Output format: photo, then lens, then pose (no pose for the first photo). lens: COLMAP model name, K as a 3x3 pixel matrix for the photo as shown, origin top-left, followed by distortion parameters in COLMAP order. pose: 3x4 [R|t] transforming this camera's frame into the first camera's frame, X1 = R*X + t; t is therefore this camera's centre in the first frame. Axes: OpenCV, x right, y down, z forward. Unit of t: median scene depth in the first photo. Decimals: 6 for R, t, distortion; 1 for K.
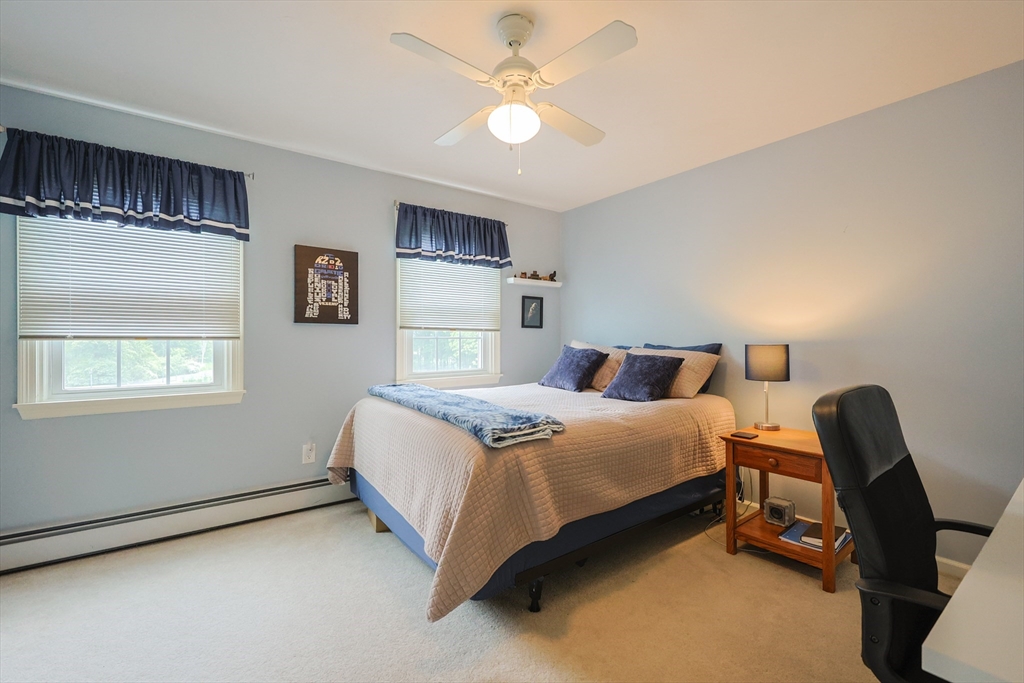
lens RADIAL K [[435.8, 0, 509.3], [0, 435.8, 341.8], [0, 0, 1]] dist [-0.000914, 0.000312]
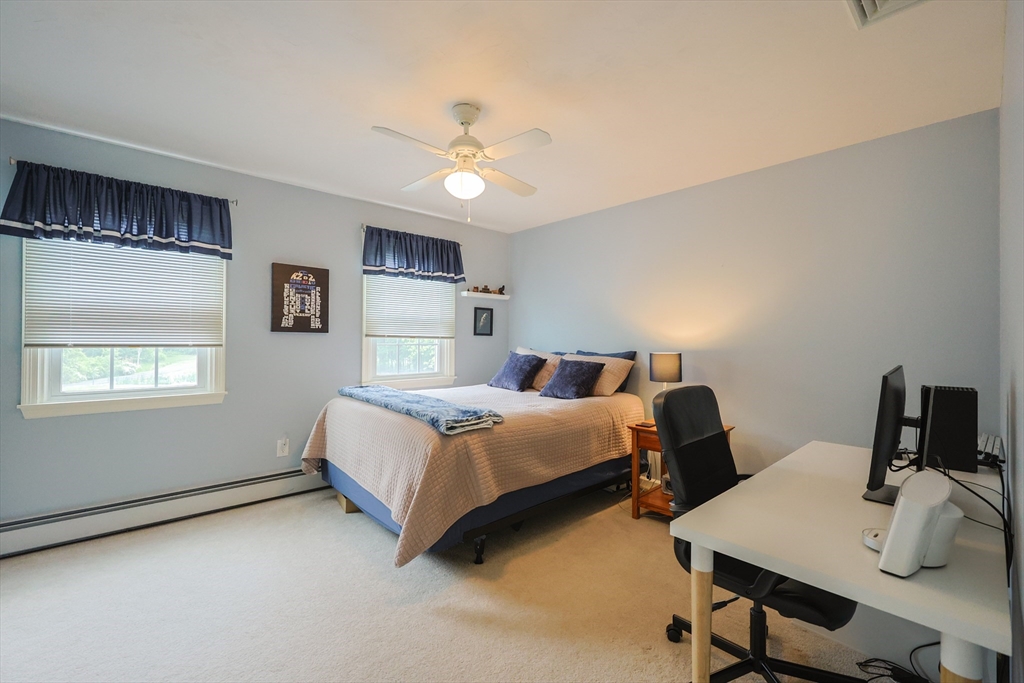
lens RADIAL K [[435.8, 0, 509.3], [0, 435.8, 341.8], [0, 0, 1]] dist [-0.000914, 0.000312]
pose [[0.995128, 0.007348, 0.098321, 0.013261], [-0.007152, 0.999972, -0.002350, -0.021796], [-0.098335, 0.001636, 0.995152, -0.218572]]
